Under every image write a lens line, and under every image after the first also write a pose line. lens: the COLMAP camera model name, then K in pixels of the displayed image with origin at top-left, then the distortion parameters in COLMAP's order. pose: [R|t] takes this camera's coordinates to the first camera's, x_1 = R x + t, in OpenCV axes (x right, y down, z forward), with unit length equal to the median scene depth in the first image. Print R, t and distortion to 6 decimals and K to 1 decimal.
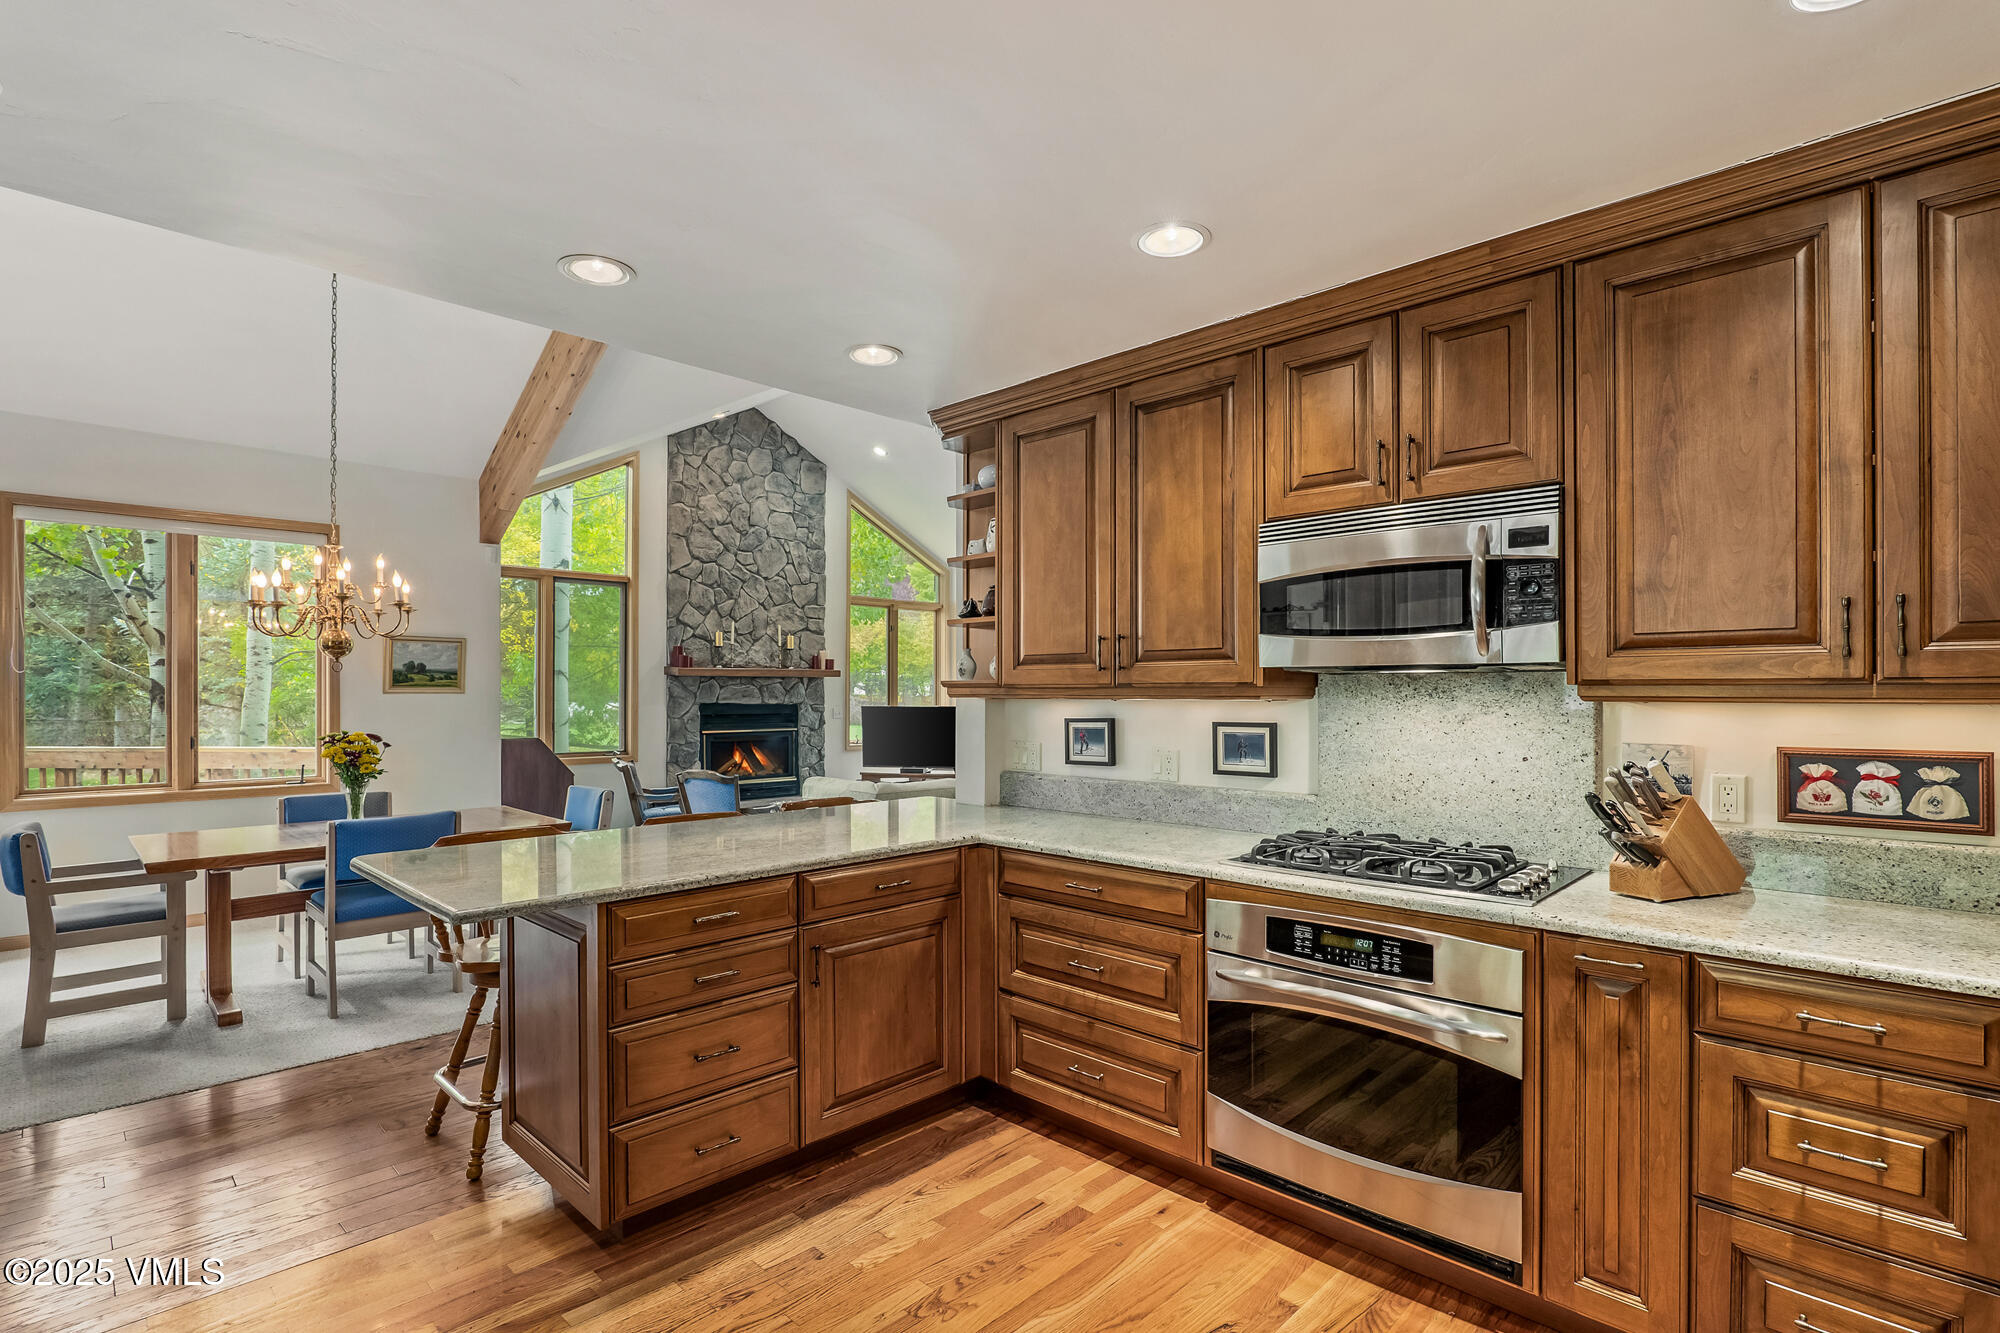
lens RADIAL K [[948.5, 0, 1004.9], [0, 948.5, 703.4], [0, 0, 1]] dist [-0.004807, -0.000303]
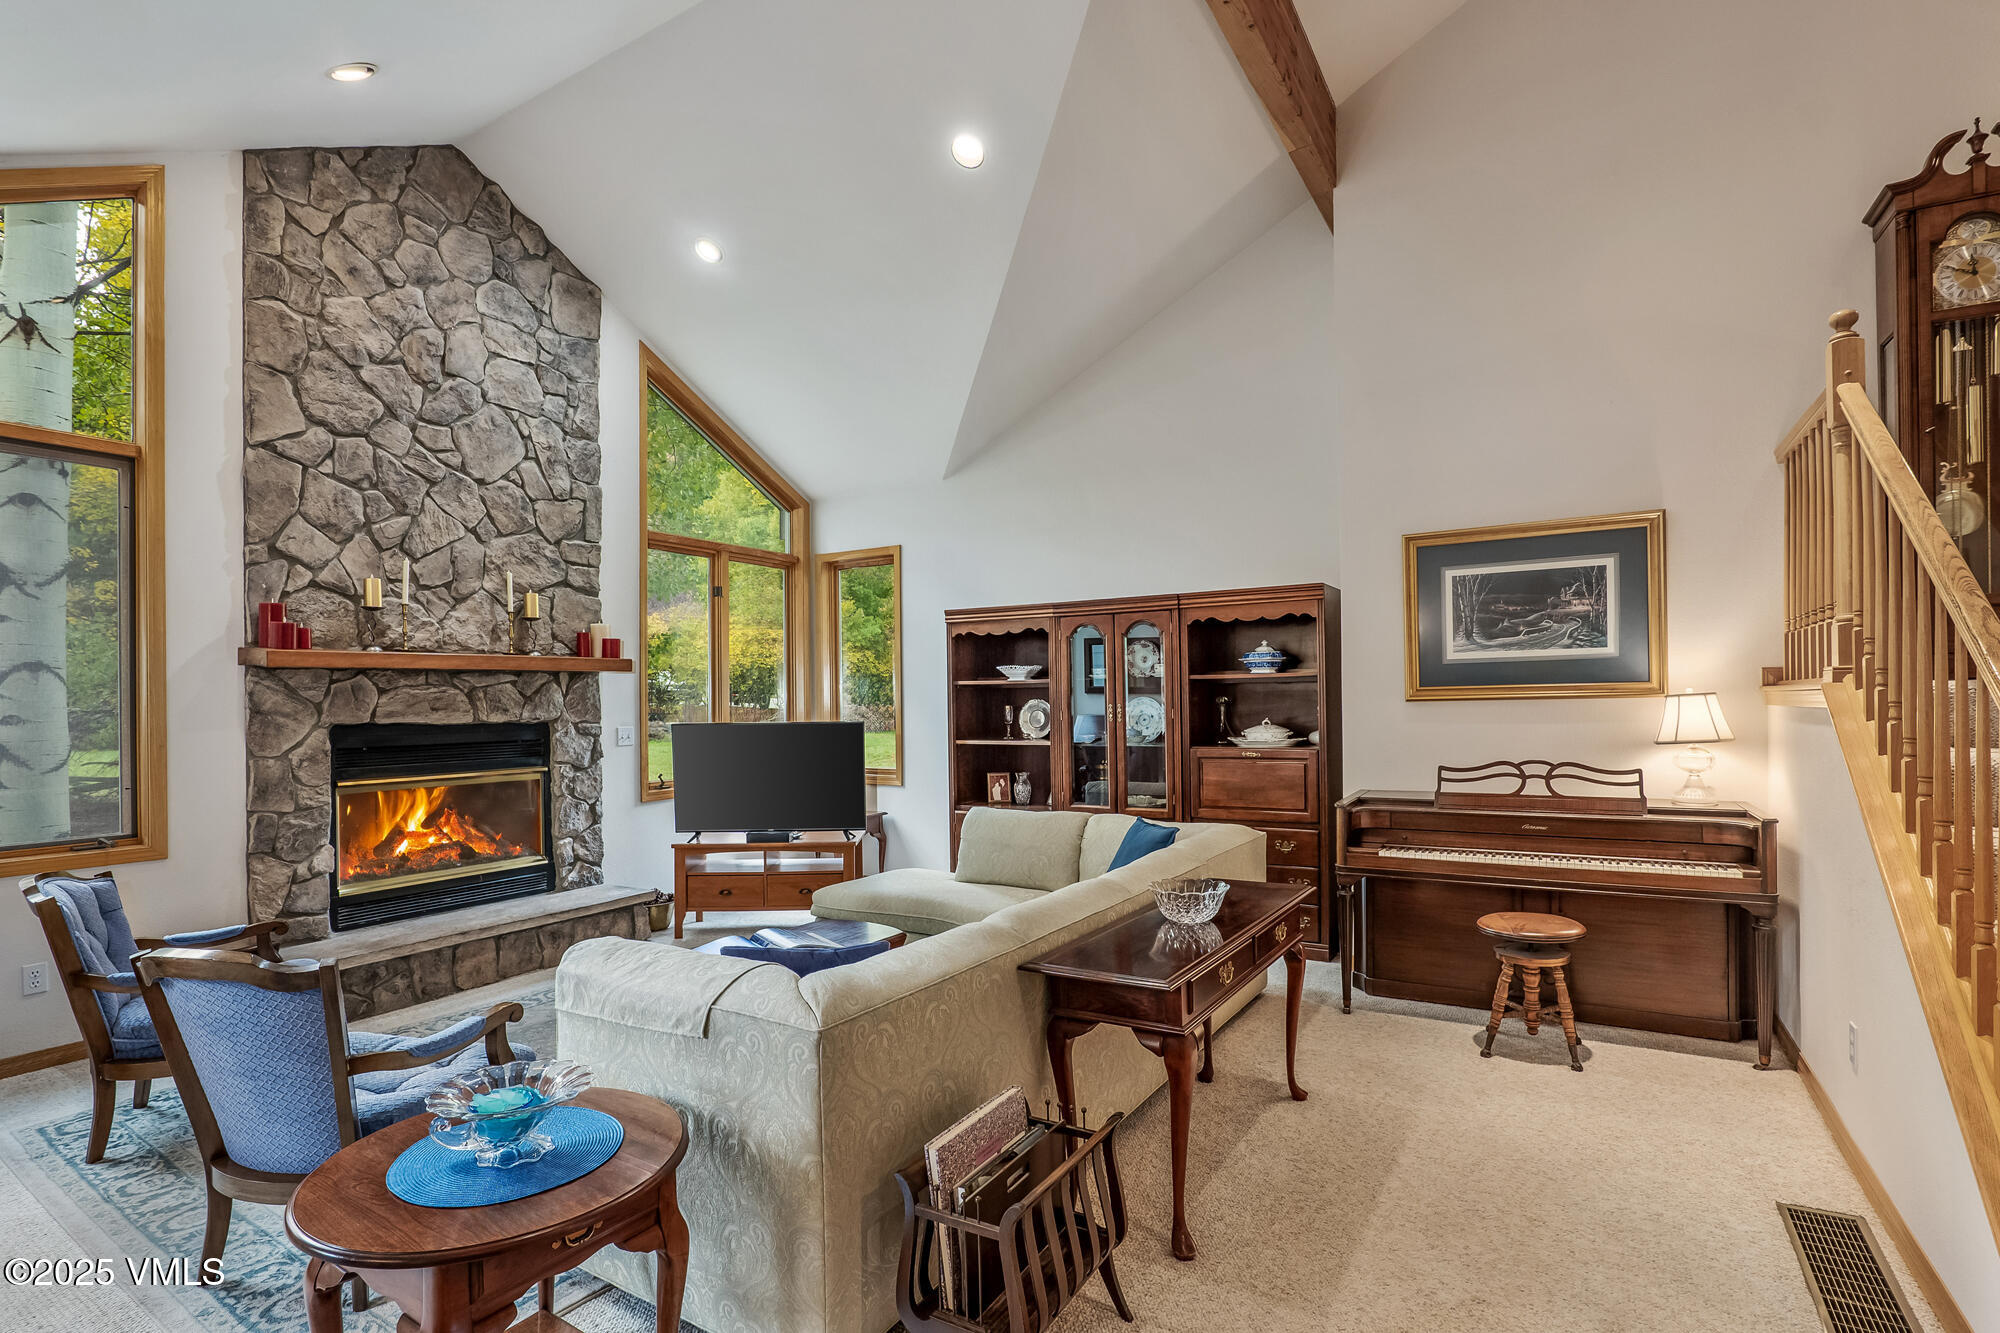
lens RADIAL K [[948.5, 0, 983.4], [0, 948.5, 698.9], [0, 0, 1]] dist [-0.004807, -0.000303]
pose [[0.978246, -0.011705, 0.207117, -0.092689], [0.014304, 0.999837, -0.011056, -0.003168], [-0.206953, 0.013778, 0.978254, 0.443170]]
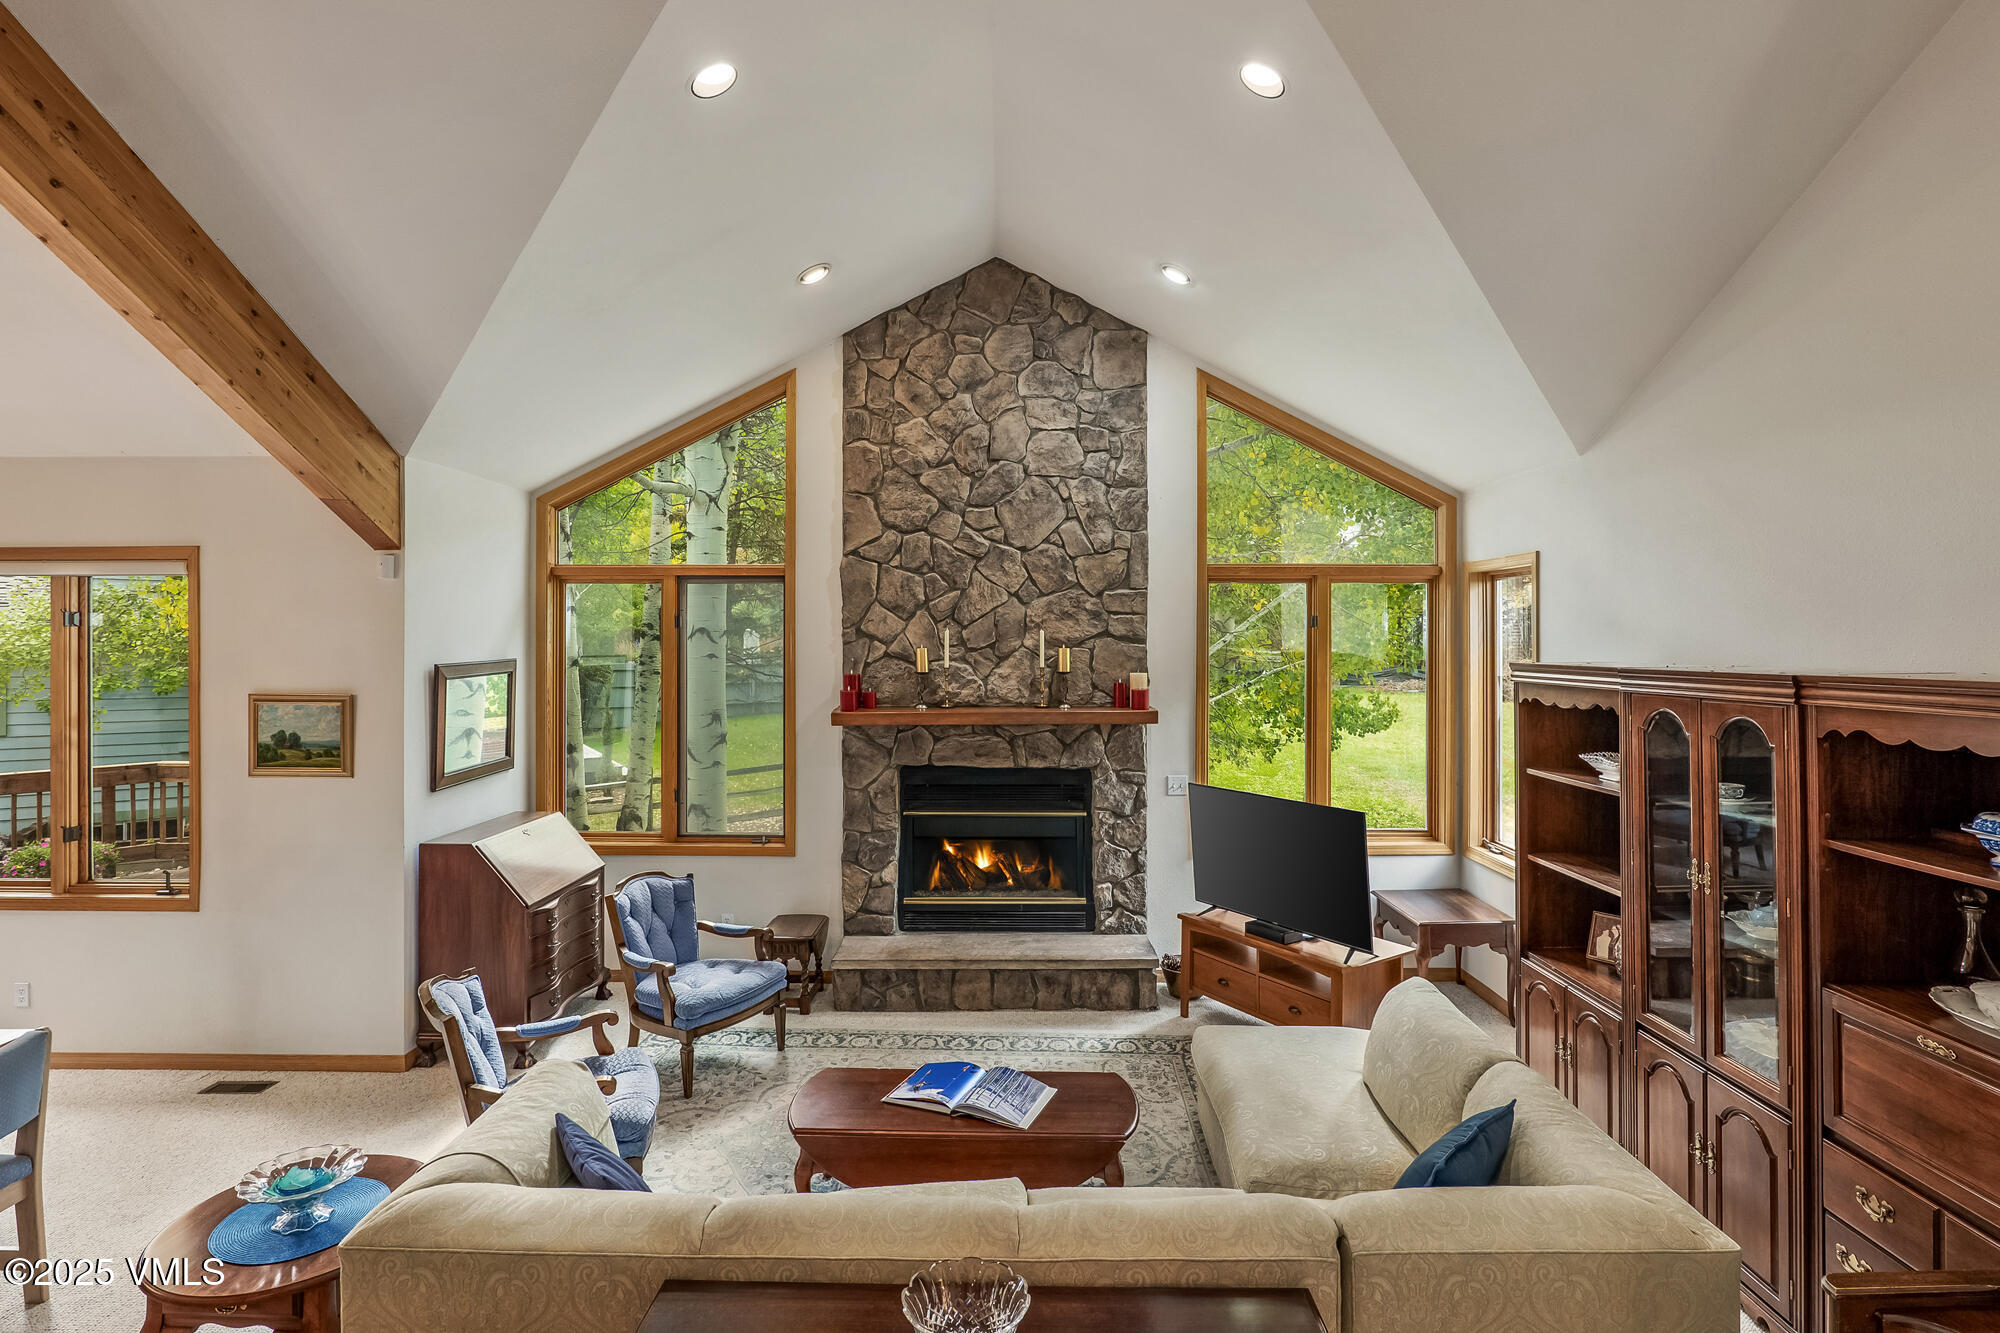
lens RADIAL K [[990.1, 0, 1023.7], [0, 990.1, 629.0], [0, 0, 1]] dist [-0.023072, 0.001976]
pose [[0.700005, -0.001437, -0.714137, 0.177932], [-0.010477, 0.999870, -0.012282, -0.077408], [0.714061, 0.016080, 0.699898, 0.591184]]
